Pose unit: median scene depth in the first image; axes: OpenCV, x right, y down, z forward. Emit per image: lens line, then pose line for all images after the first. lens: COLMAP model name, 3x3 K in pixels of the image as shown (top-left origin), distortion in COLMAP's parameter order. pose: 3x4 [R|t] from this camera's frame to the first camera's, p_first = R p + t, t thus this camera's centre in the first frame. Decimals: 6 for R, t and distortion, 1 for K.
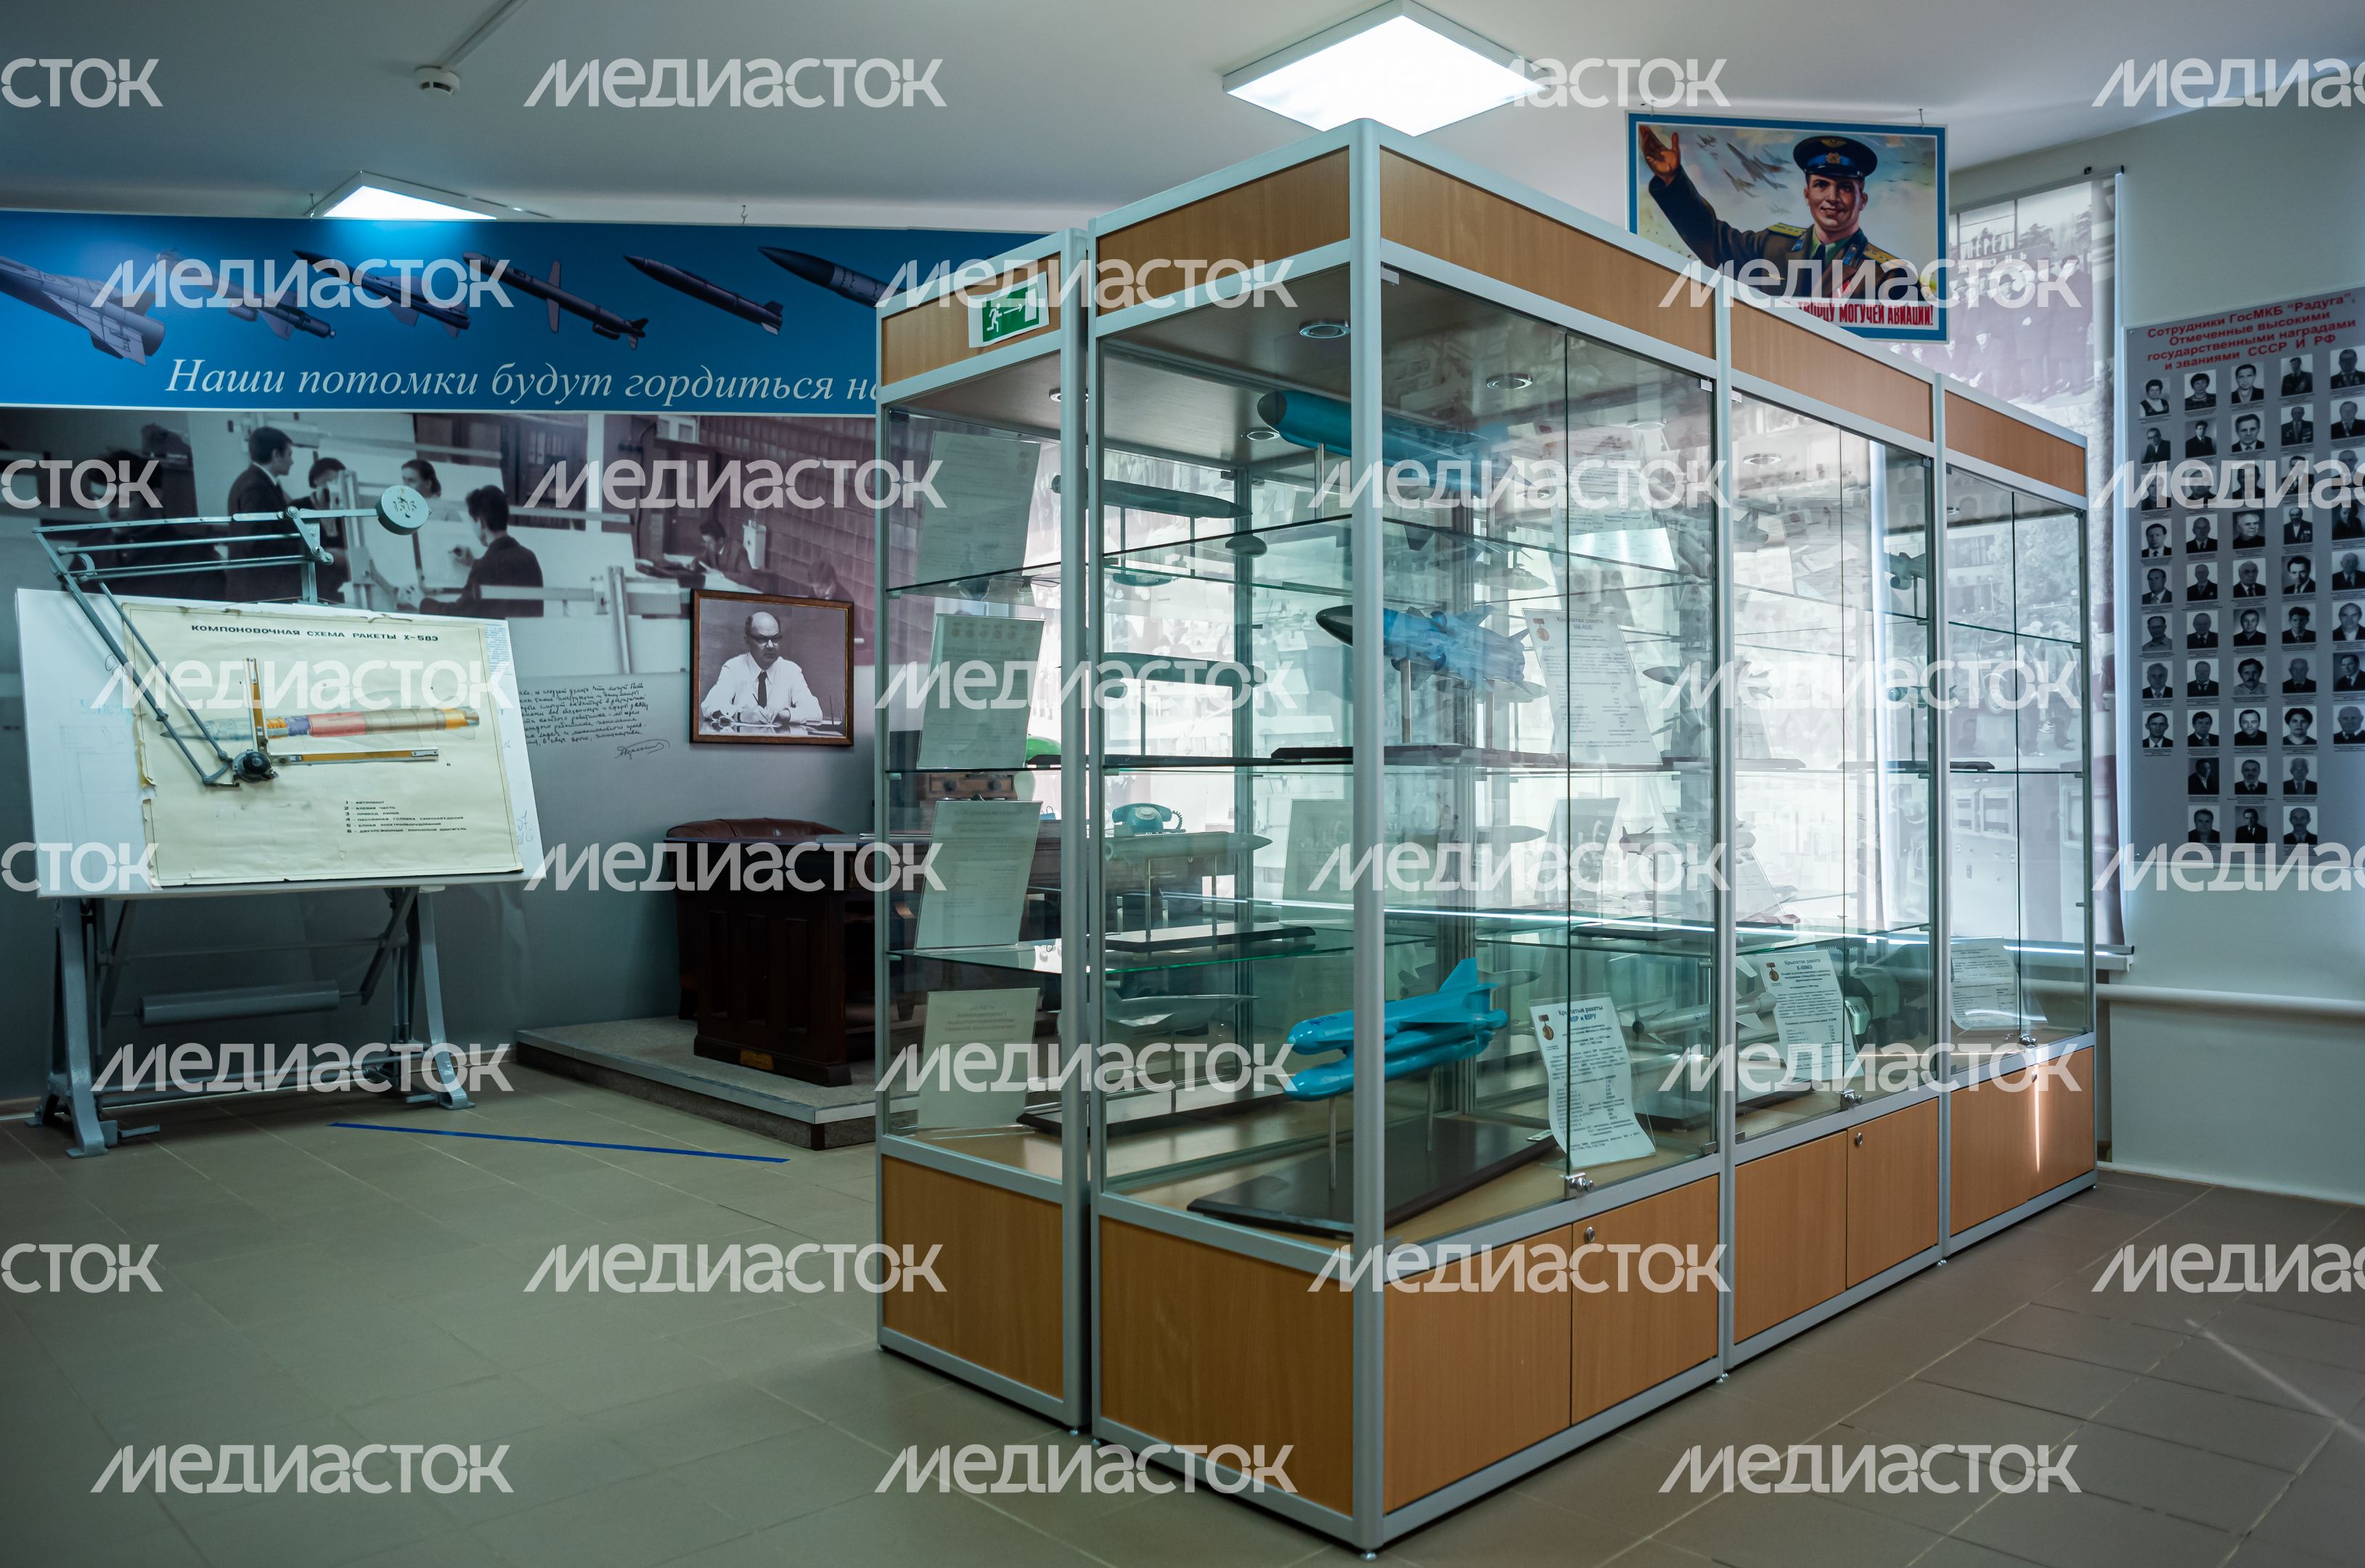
lens RADIAL K [[1610.6, 0, 1182.5], [0, 1610.6, 784.0], [0, 0, 1]] dist [-0.040757, 0.006692]
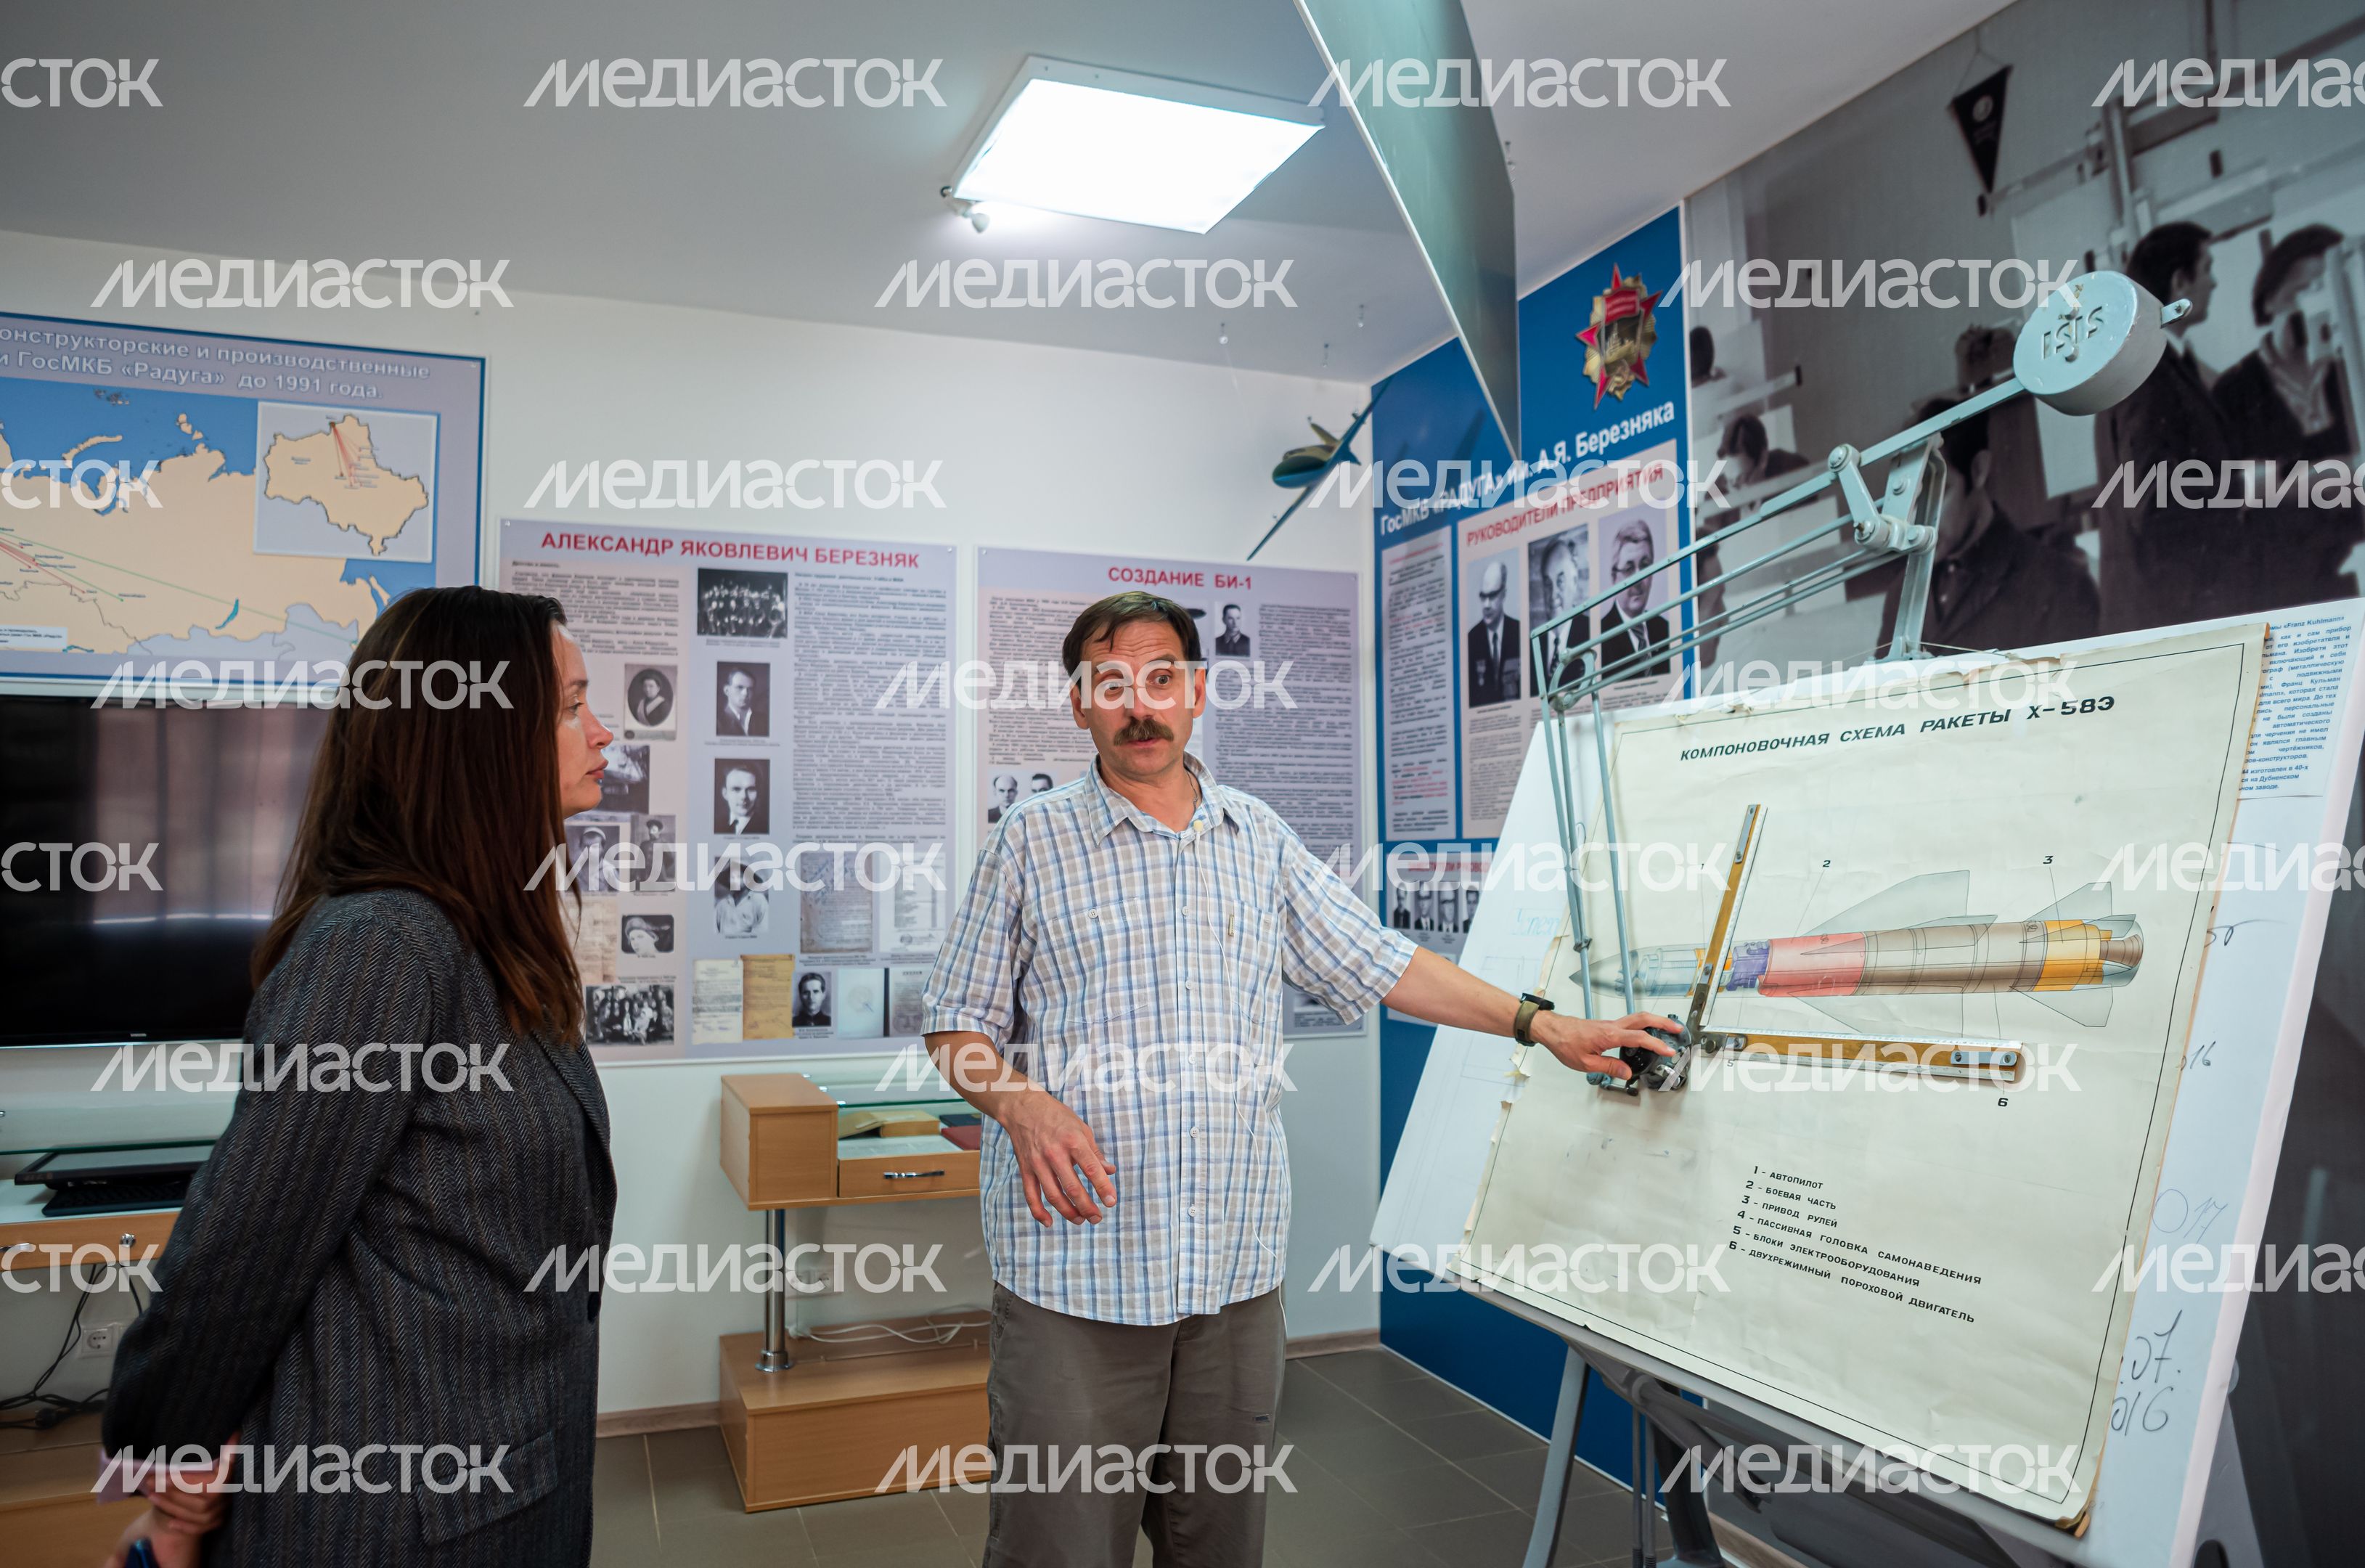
lens RADIAL K [[1610.6, 0, 1182.5], [0, 1610.6, 784.0], [0, 0, 1]] dist [-0.040757, 0.006692]
pose [[-0.386207, -0.038648, -0.921602, -0.092994], [0.011263, 0.998850, -0.046607, -0.059684], [0.922343, -0.028380, -0.385327, 0.919705]]
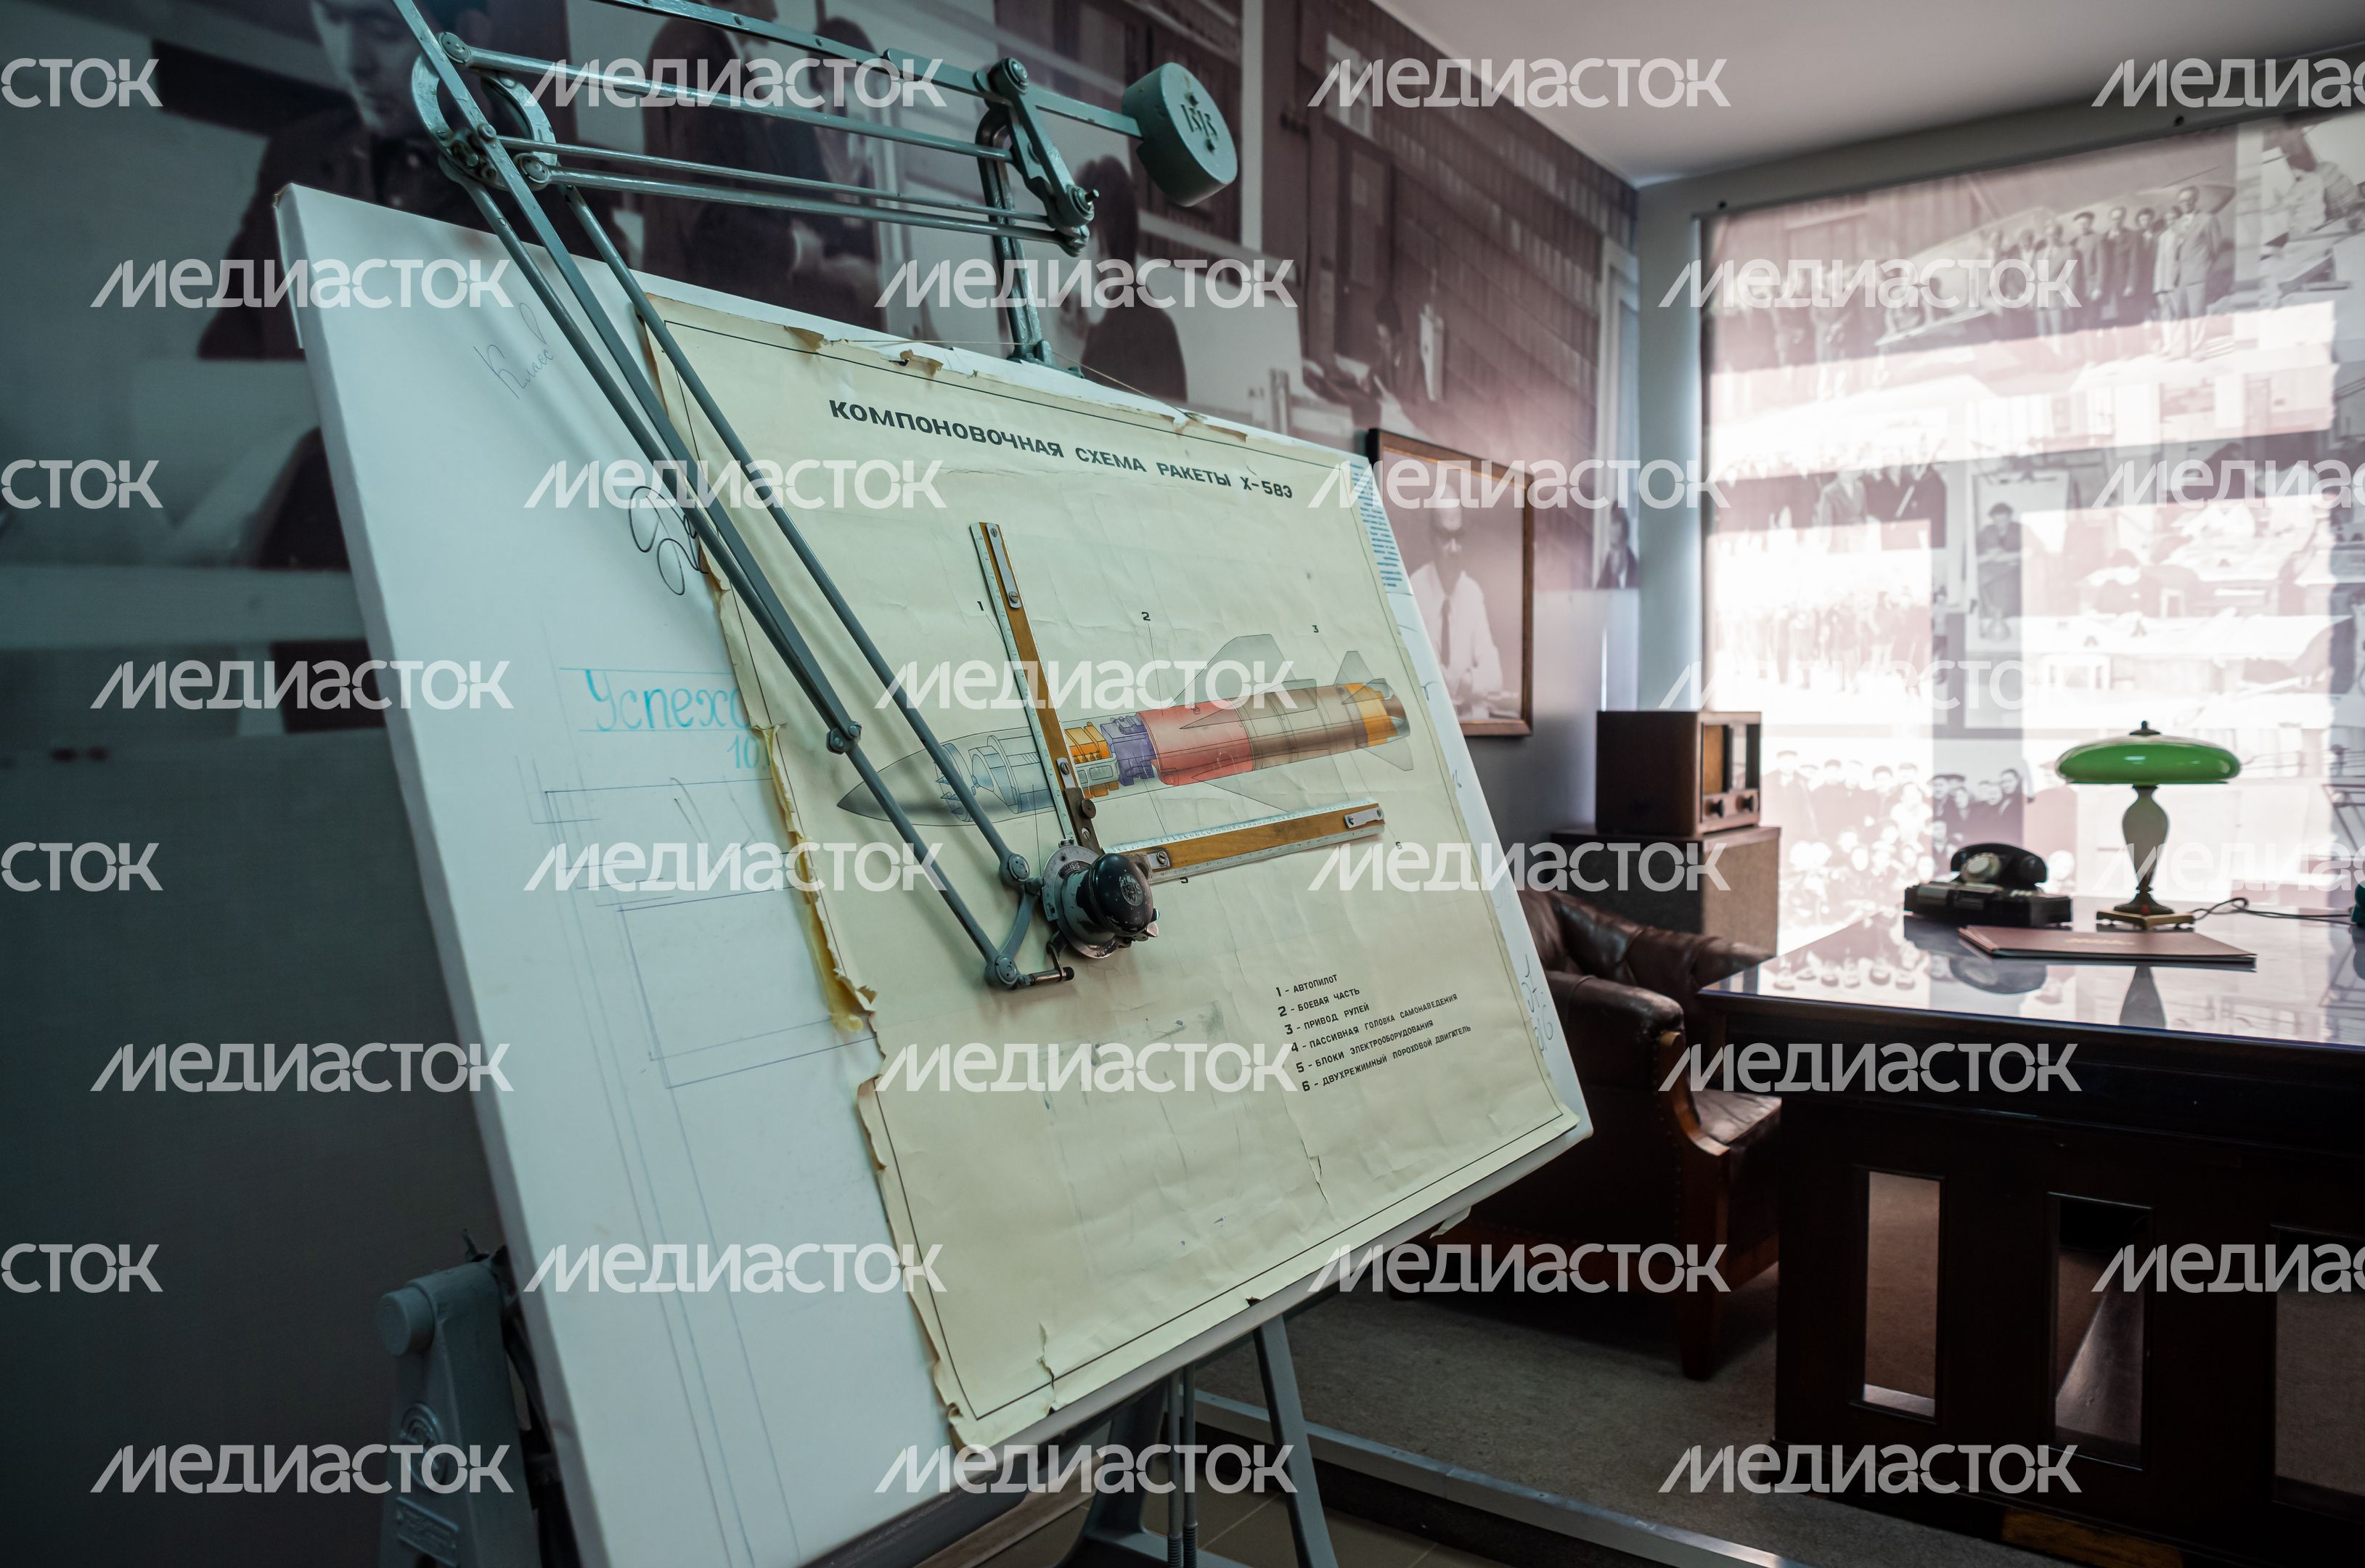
lens RADIAL K [[1610.6, 0, 1182.5], [0, 1610.6, 784.0], [0, 0, 1]] dist [-0.040757, 0.006692]
pose [[0.986316, -0.003223, 0.164832, -0.535182], [-0.003178, 0.999251, 0.038558, -0.037487], [-0.164832, -0.038554, 0.985568, 0.619489]]
